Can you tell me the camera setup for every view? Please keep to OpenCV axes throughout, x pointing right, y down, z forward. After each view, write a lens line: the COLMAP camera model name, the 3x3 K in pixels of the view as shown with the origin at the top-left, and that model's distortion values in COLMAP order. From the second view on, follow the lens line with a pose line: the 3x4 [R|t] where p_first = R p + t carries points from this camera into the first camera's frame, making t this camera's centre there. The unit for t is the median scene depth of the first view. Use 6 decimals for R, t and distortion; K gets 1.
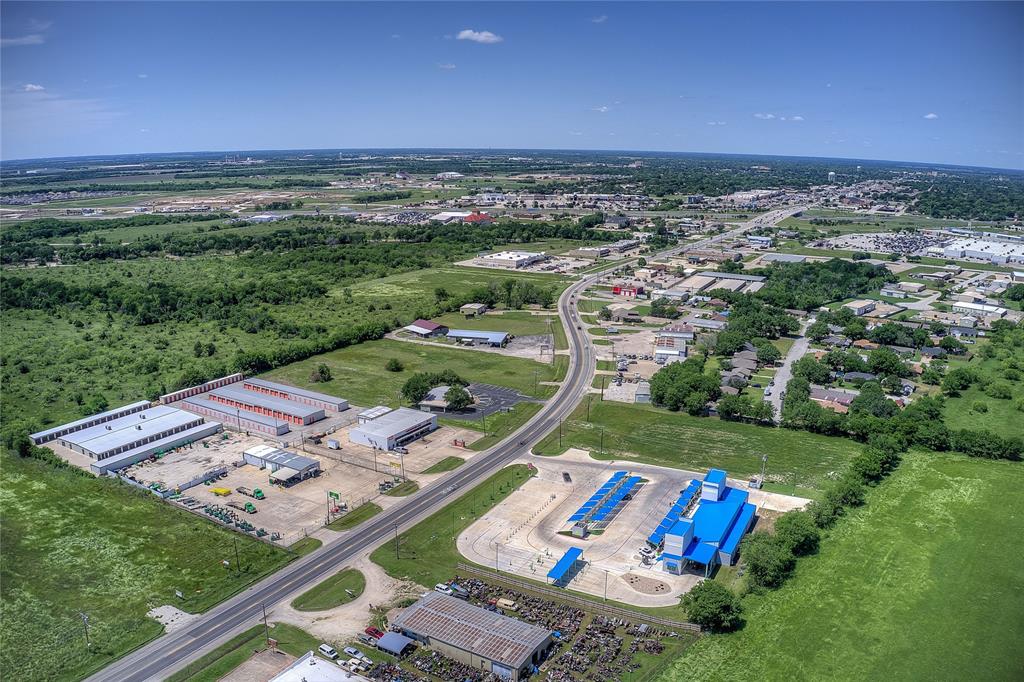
lens RADIAL K [[800.1, 0, 504.9], [0, 800.1, 337.8], [0, 0, 1]] dist [-0.190522, 0.035144]
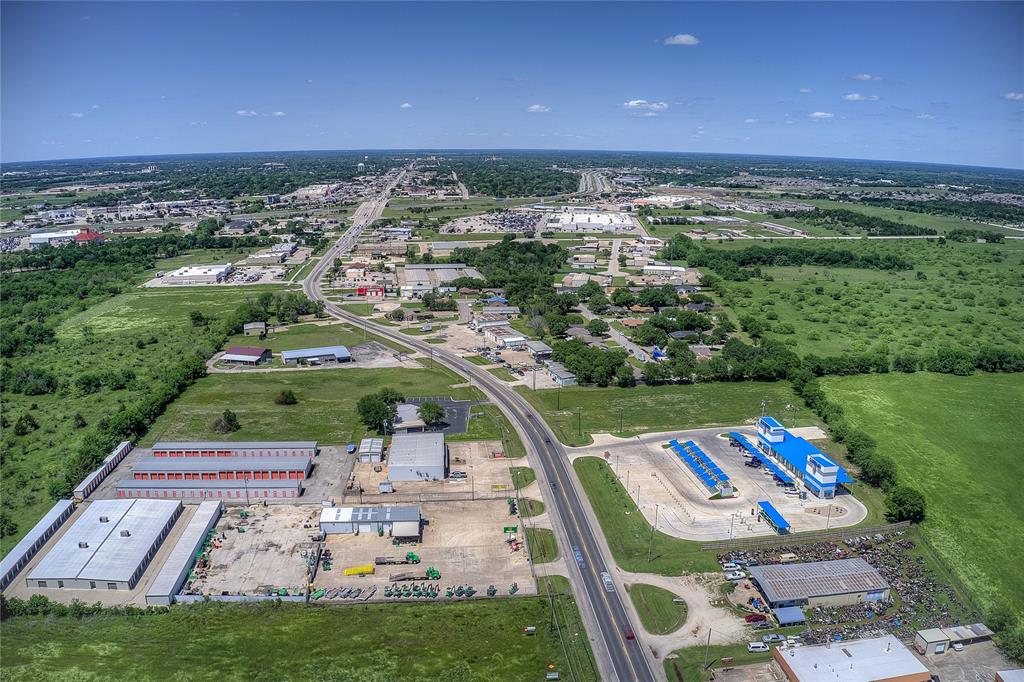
lens RADIAL K [[800.1, 0, 506.1], [0, 800.1, 338.3], [0, 0, 1]] dist [-0.190522, 0.035144]
pose [[0.809417, -0.143144, 0.569521, -0.490421], [0.140585, 0.988868, 0.048741, -0.044239], [-0.570158, 0.040614, 0.820530, 0.168107]]
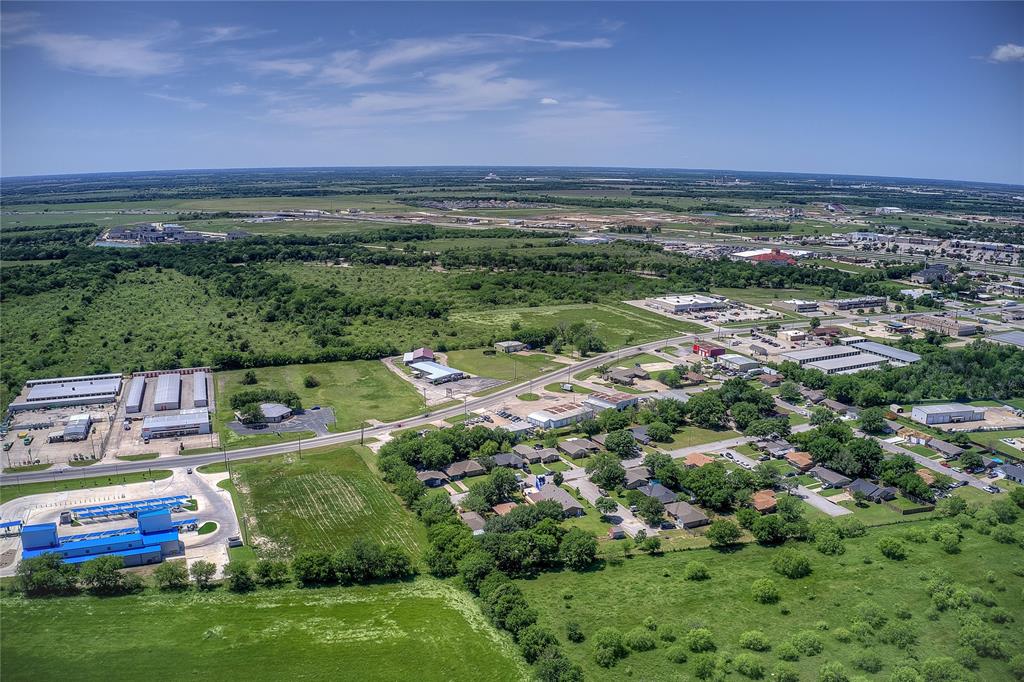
lens RADIAL K [[800.1, 0, 523.6], [0, 800.1, 330.1], [0, 0, 1]] dist [-0.190522, 0.035144]
pose [[0.811661, 0.122692, -0.571098, 0.848017], [-0.143038, 0.989673, 0.009326, -0.106044], [0.566345, 0.074119, 0.820829, 0.279760]]
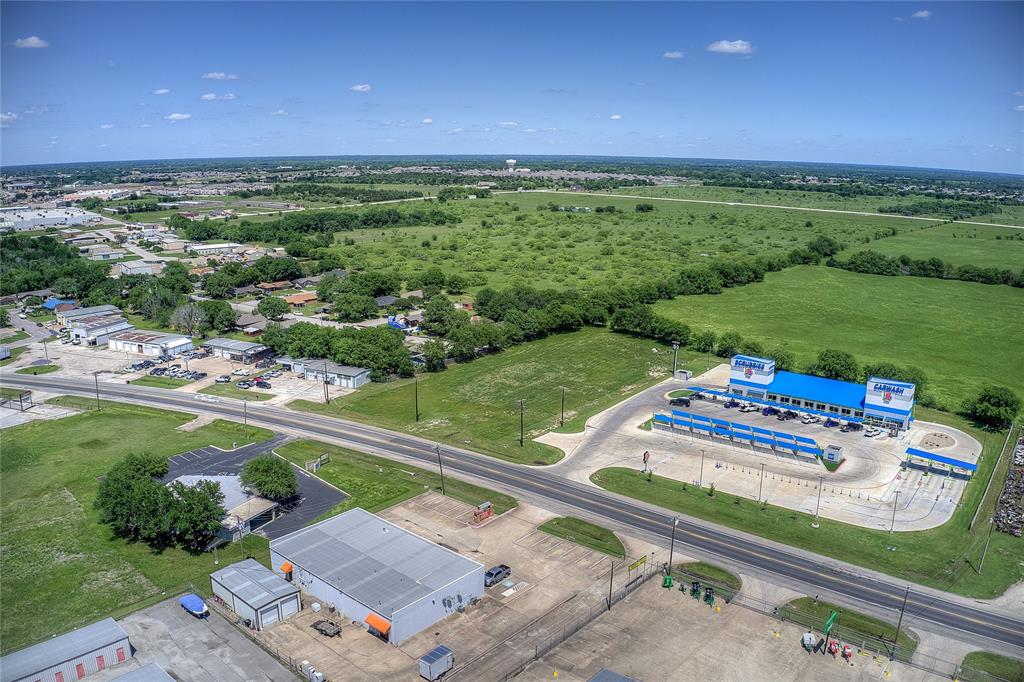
lens RADIAL K [[800.1, 0, 506.1], [0, 800.1, 336.7], [0, 0, 1]] dist [-0.190522, 0.035144]
pose [[0.171408, -0.230750, 0.957796, -0.430673], [0.226091, 0.955452, 0.189724, -0.056032], [-0.958907, 0.184029, 0.215943, 0.728105]]
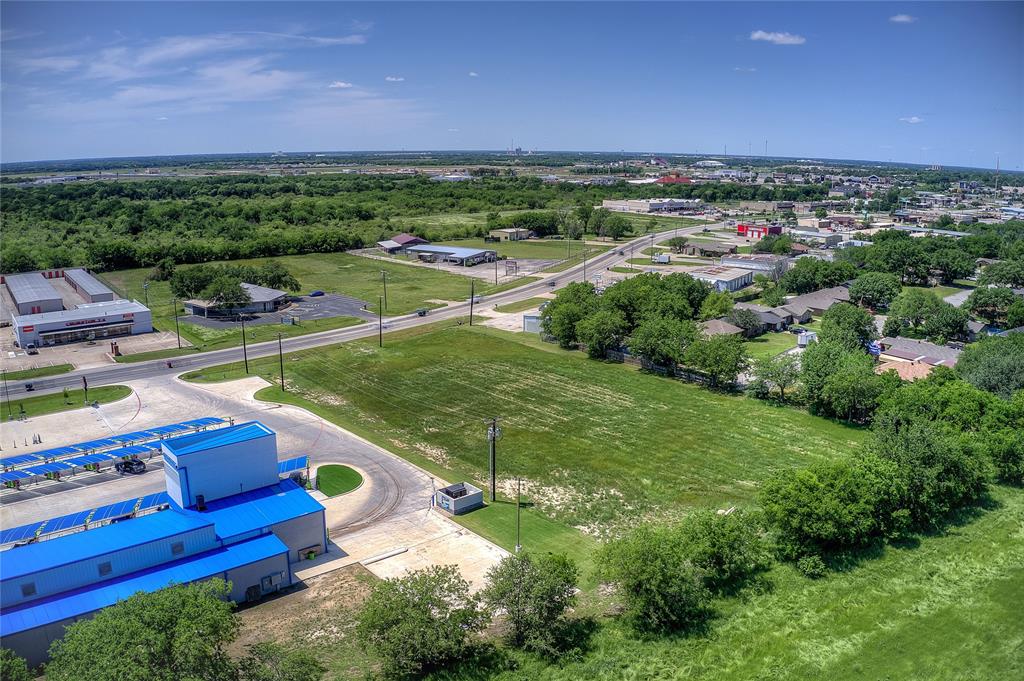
lens RADIAL K [[800.1, 0, 505.4], [0, 800.1, 331.4], [0, 0, 1]] dist [-0.190522, 0.035144]
pose [[0.933123, 0.078488, -0.350886, 0.338756], [-0.083769, 0.996485, 0.000129, 0.081306], [0.349663, 0.029273, 0.936418, 0.493261]]
